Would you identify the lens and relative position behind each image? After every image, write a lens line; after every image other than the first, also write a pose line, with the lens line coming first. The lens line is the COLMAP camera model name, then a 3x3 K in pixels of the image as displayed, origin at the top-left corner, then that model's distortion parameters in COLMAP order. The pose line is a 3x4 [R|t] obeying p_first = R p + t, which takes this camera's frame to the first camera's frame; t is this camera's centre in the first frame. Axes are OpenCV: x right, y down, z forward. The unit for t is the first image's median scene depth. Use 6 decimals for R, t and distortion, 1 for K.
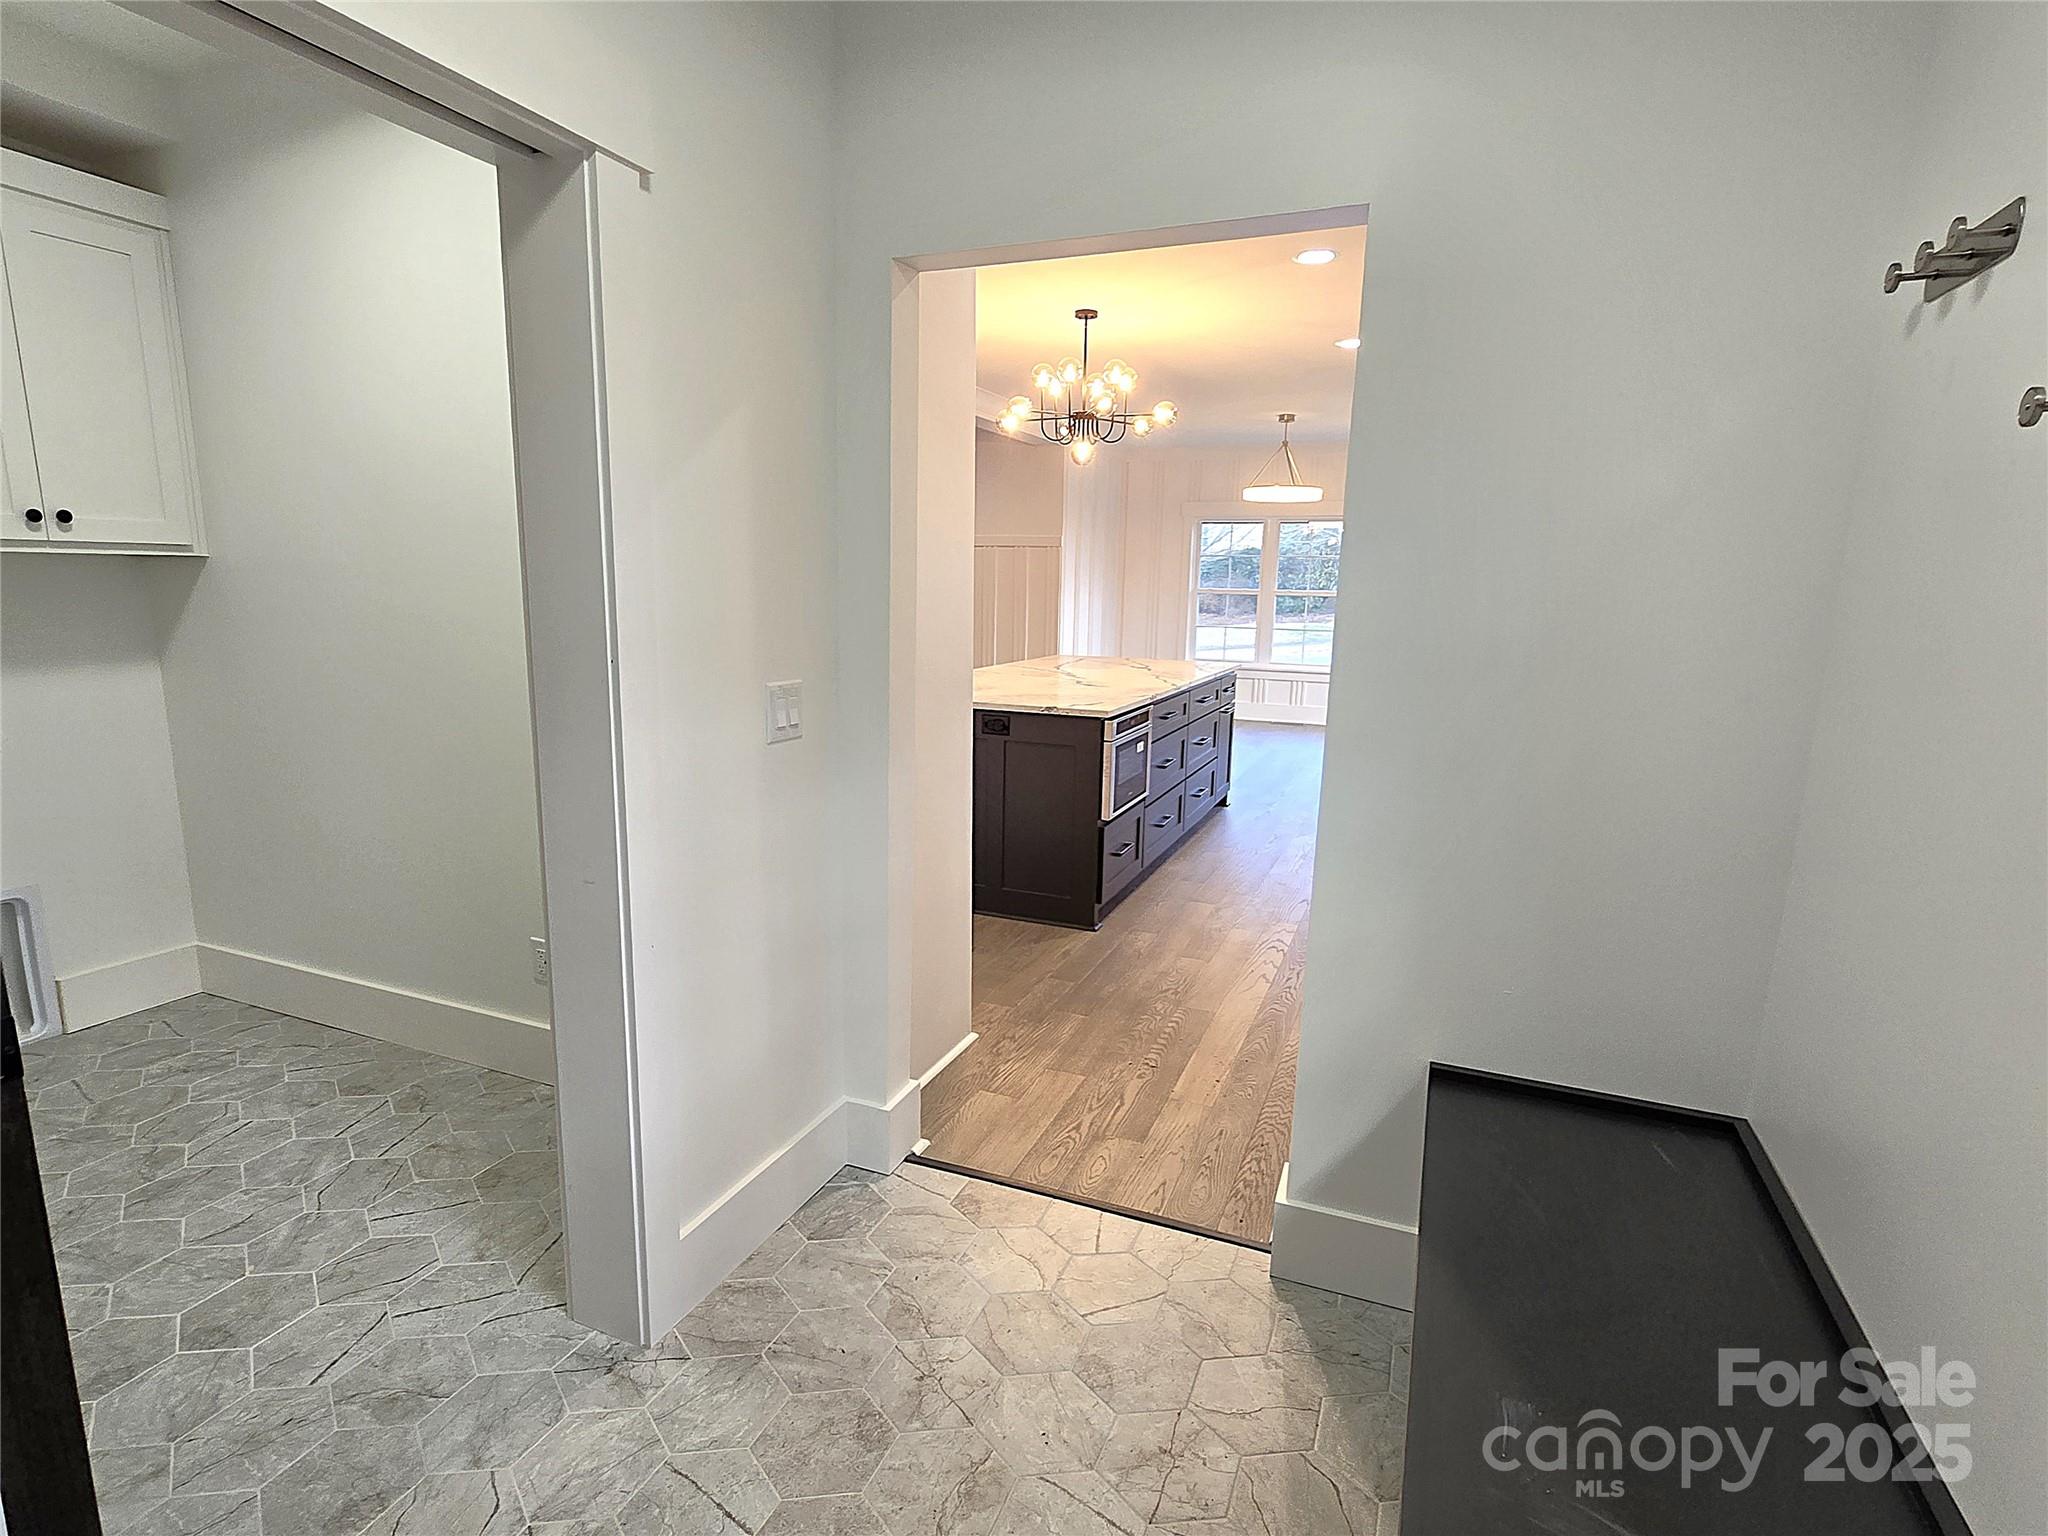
lens RADIAL K [[1039.0, 0, 1020.5], [0, 1039.0, 777.4], [0, 0, 1]] dist [-0.002695, -0.001259]
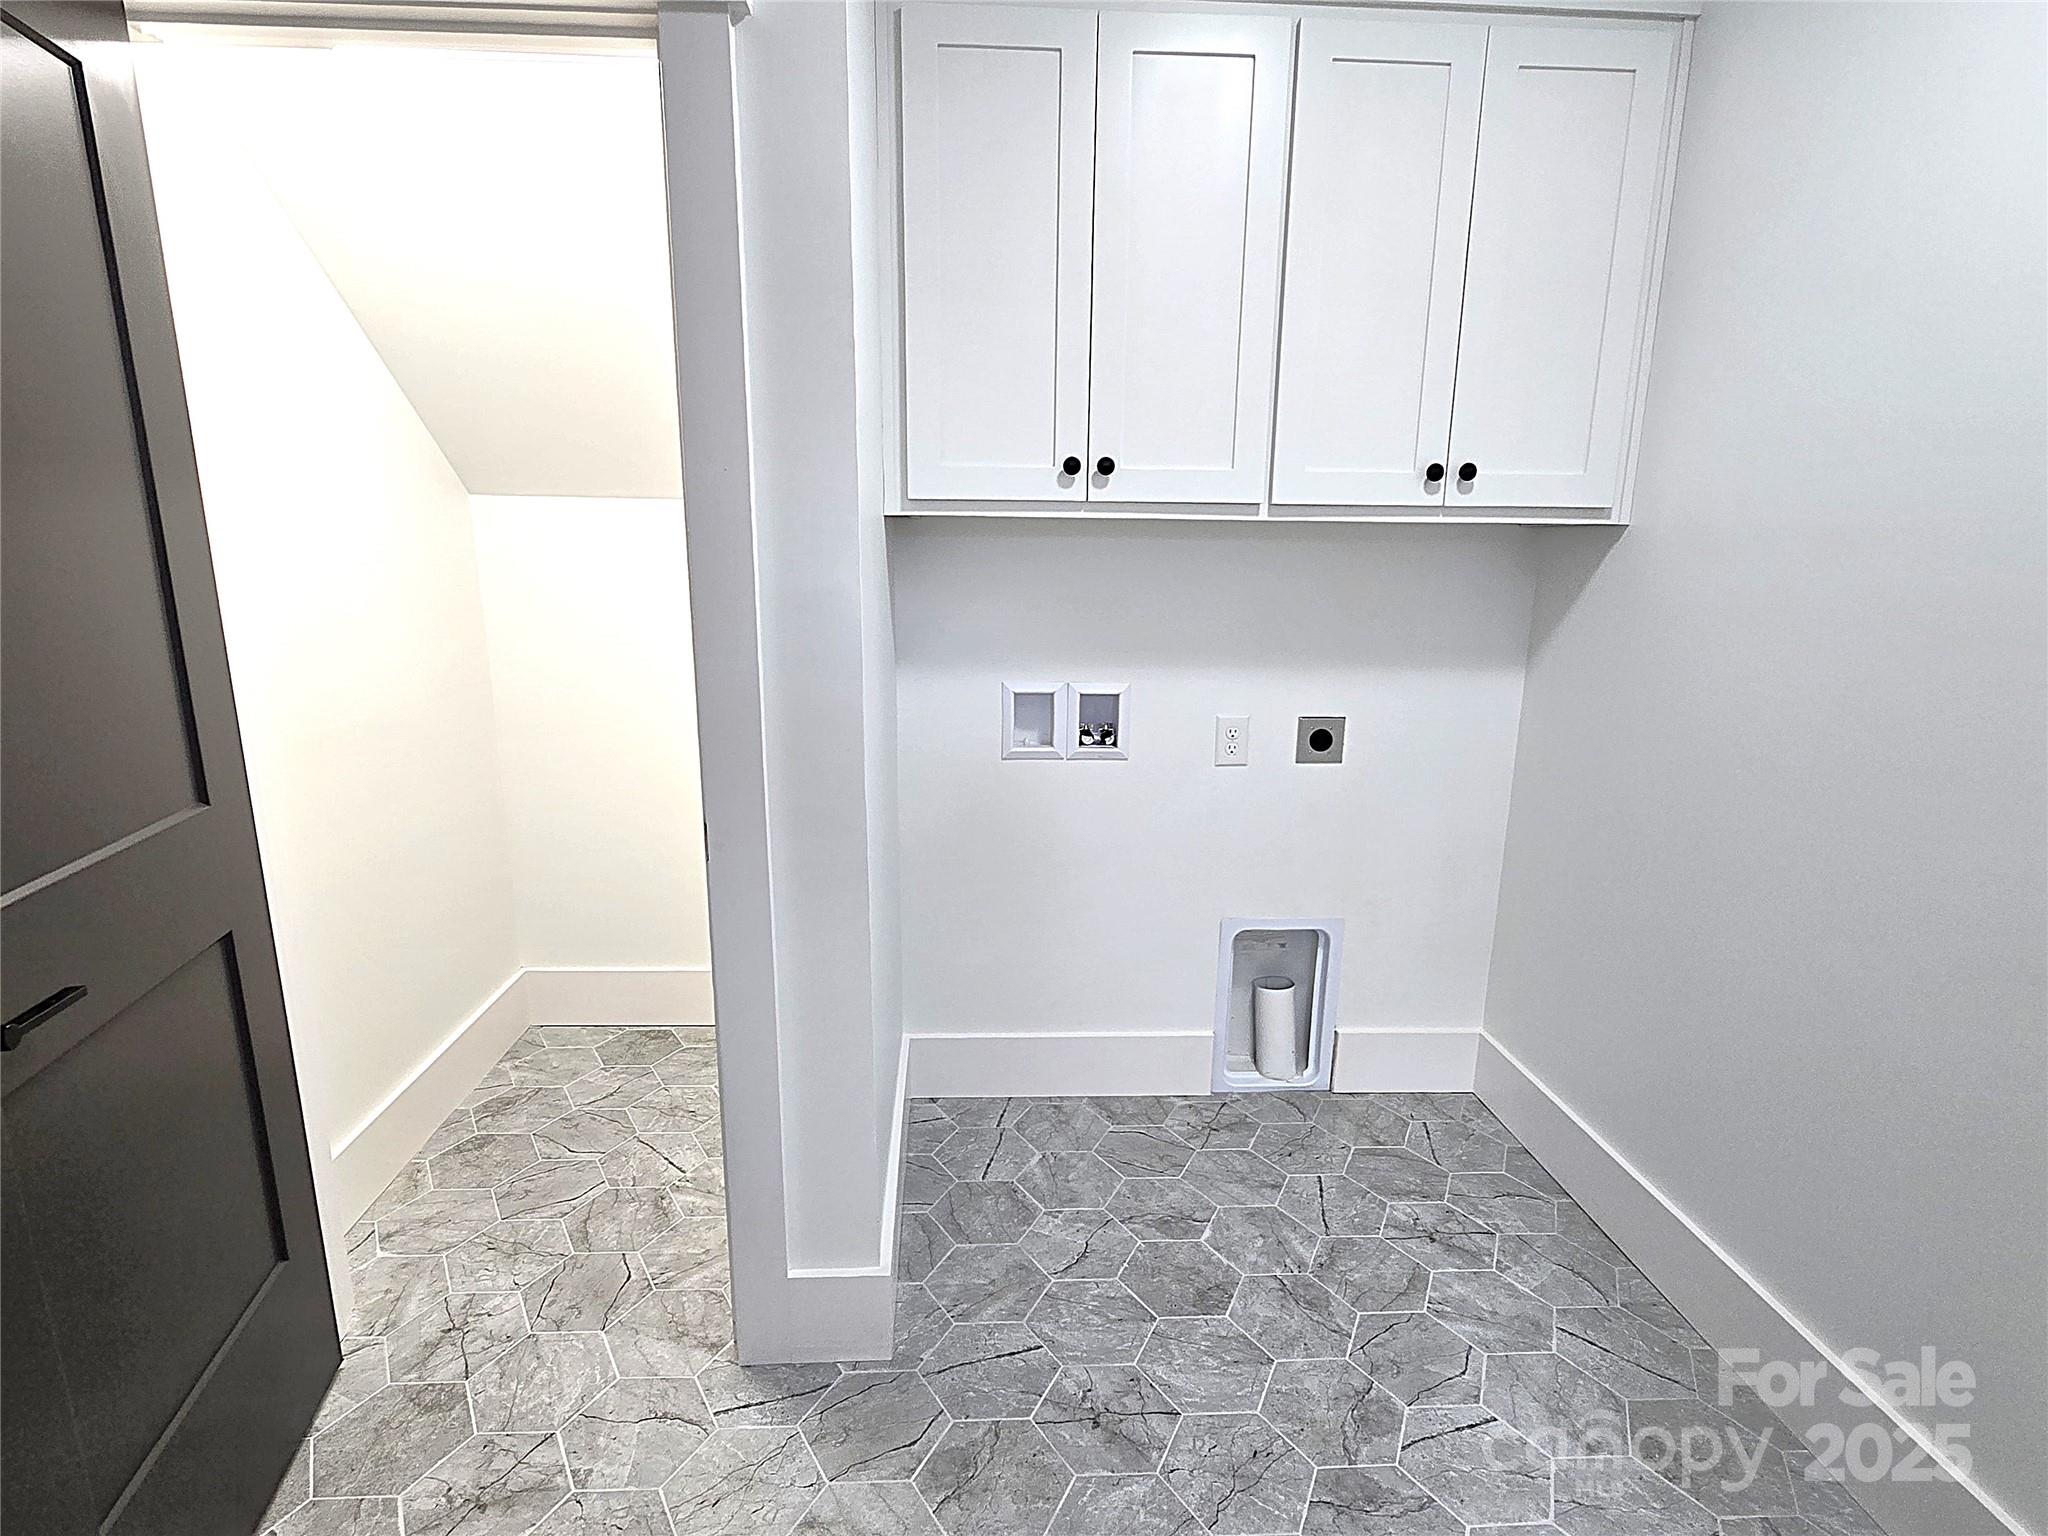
lens RADIAL K [[1034.2, 0, 1021.2], [0, 1034.2, 778.1], [0, 0, 1]] dist [-0.008221, 0.003539]
pose [[0.435300, 0.185602, -0.880946, -0.357113], [-0.173649, 0.977453, 0.120130, -0.068633], [0.883380, 0.100683, 0.457715, 0.386138]]
